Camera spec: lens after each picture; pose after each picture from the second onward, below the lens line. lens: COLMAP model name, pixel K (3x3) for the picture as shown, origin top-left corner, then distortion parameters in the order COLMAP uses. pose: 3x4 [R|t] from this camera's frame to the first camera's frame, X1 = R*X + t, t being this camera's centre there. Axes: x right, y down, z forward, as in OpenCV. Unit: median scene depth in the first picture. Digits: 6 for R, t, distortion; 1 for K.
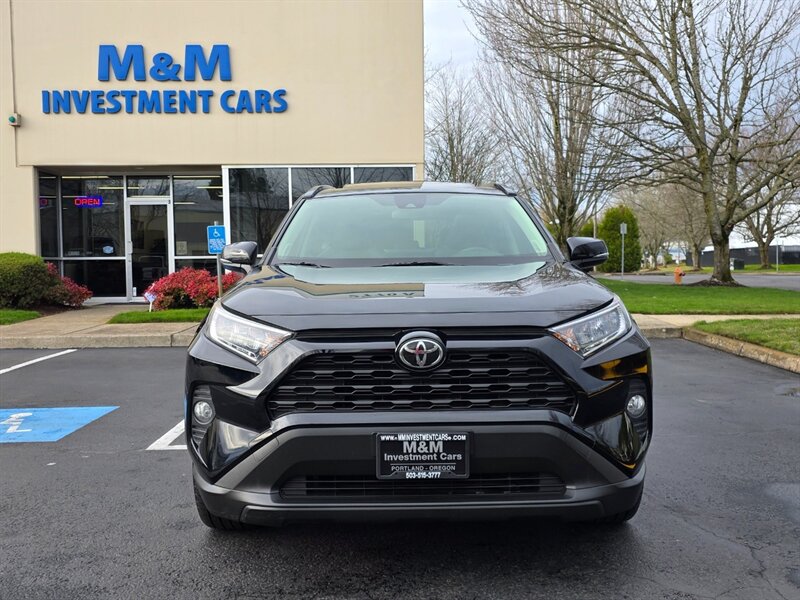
lens RADIAL K [[781.2, 0, 418.2], [0, 781.2, 306.1], [0, 0, 1]] dist [0.090747, -0.153414]
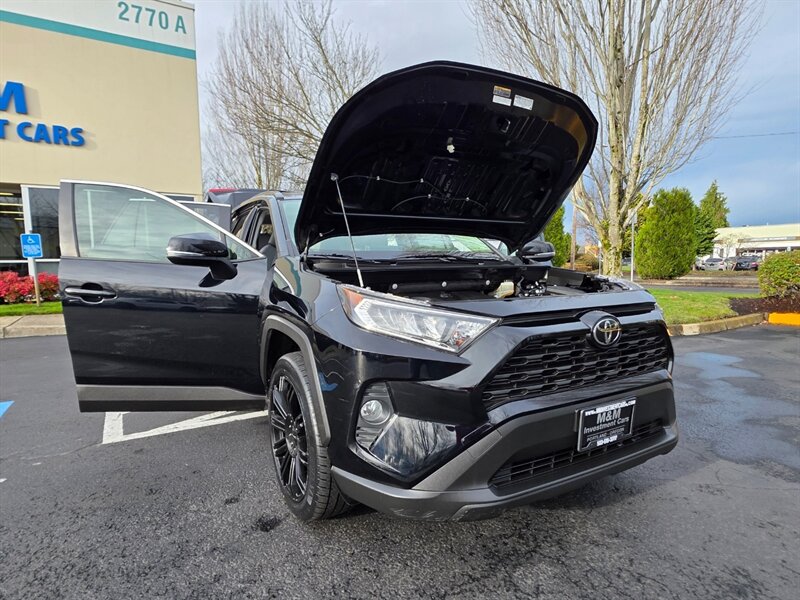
lens RADIAL K [[460.2, 0, 402.2], [0, 460.2, 309.1], [0, 0, 1]] dist [-0.001353, 0.004961]
pose [[0.872139, -0.045650, 0.487125, -0.547262], [0.029208, 0.998720, 0.041299, -0.005423], [-0.488386, -0.021790, 0.872355, 0.571038]]
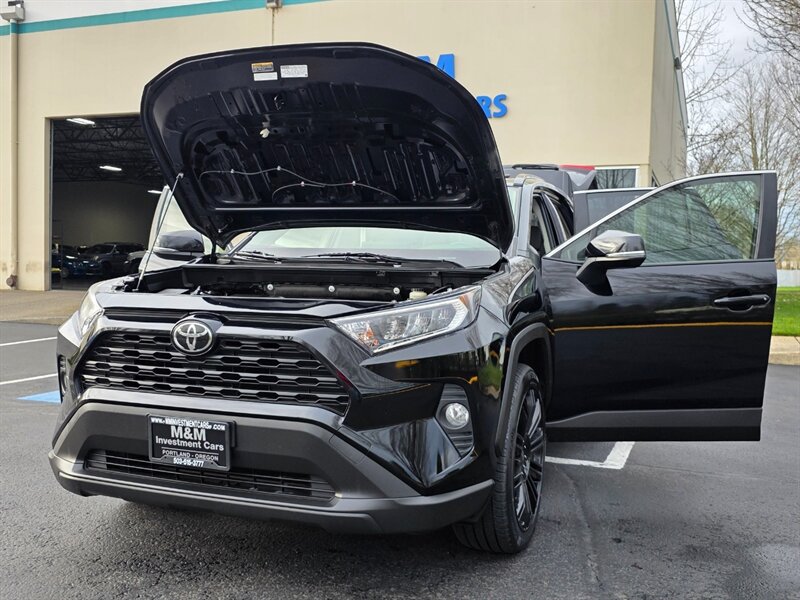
lens RADIAL K [[781.2, 0, 418.2], [0, 781.2, 306.1], [0, 0, 1]] dist [0.090747, -0.153414]
pose [[0.930236, 0.047563, -0.363865, 0.608744], [-0.051591, 0.998667, -0.001351, 0.008868], [0.363316, 0.020029, 0.931451, 0.188096]]
